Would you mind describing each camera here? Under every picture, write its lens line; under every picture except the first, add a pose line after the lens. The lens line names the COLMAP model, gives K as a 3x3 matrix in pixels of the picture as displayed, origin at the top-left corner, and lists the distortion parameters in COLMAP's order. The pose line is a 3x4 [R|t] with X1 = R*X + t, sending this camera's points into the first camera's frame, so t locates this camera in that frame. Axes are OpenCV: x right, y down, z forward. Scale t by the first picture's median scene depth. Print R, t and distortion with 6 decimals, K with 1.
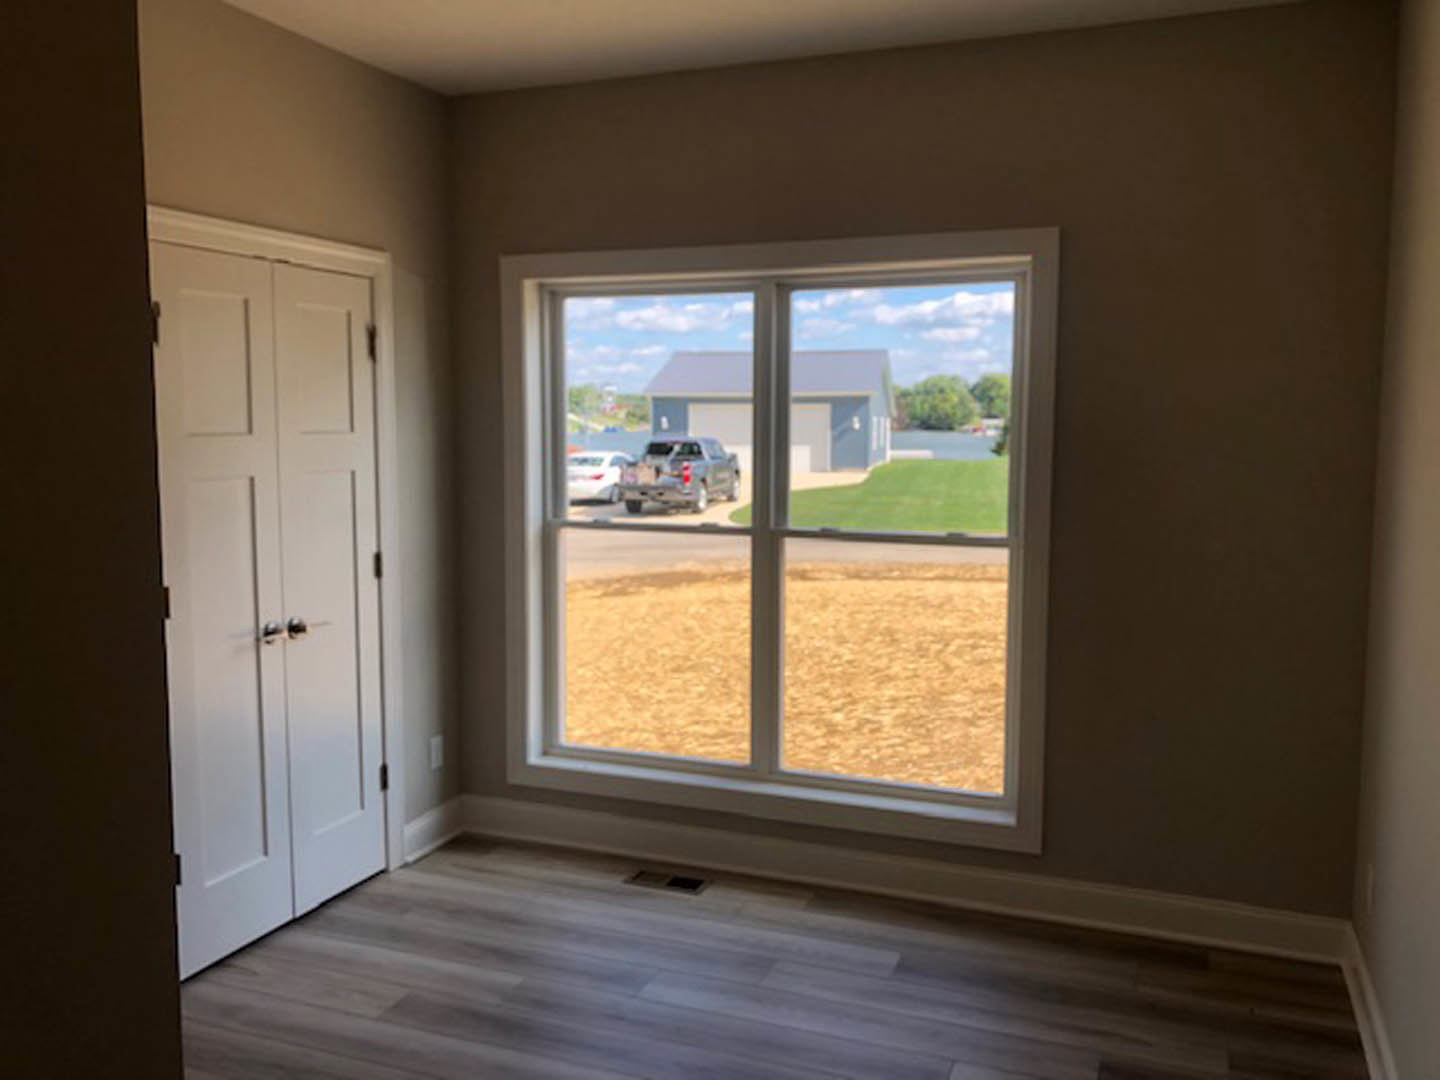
lens RADIAL K [[1195.1, 0, 724.1], [0, 1195.1, 539.4], [0, 0, 1]] dist [0.036660, -0.028364]
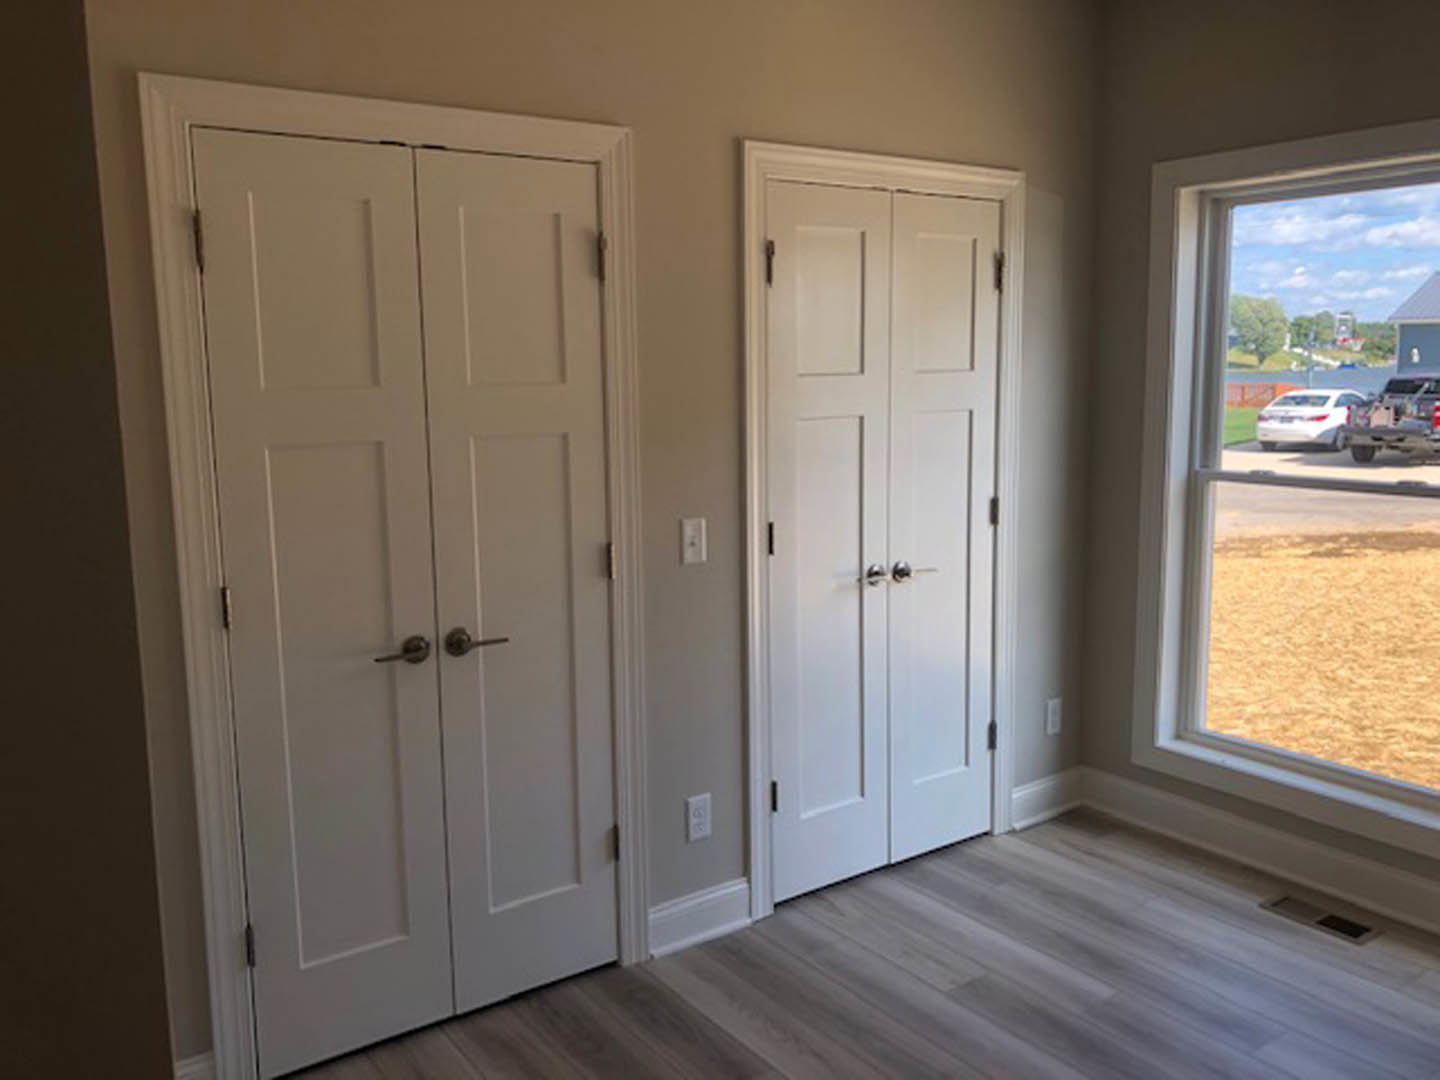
lens RADIAL K [[1195.1, 0, 726.1], [0, 1195.1, 522.0], [0, 0, 1]] dist [0.036660, -0.028364]
pose [[0.840878, 0.061857, -0.537679, 0.038667], [-0.042236, 0.997918, 0.048751, -0.006940], [0.539575, -0.018284, 0.841739, 0.097837]]
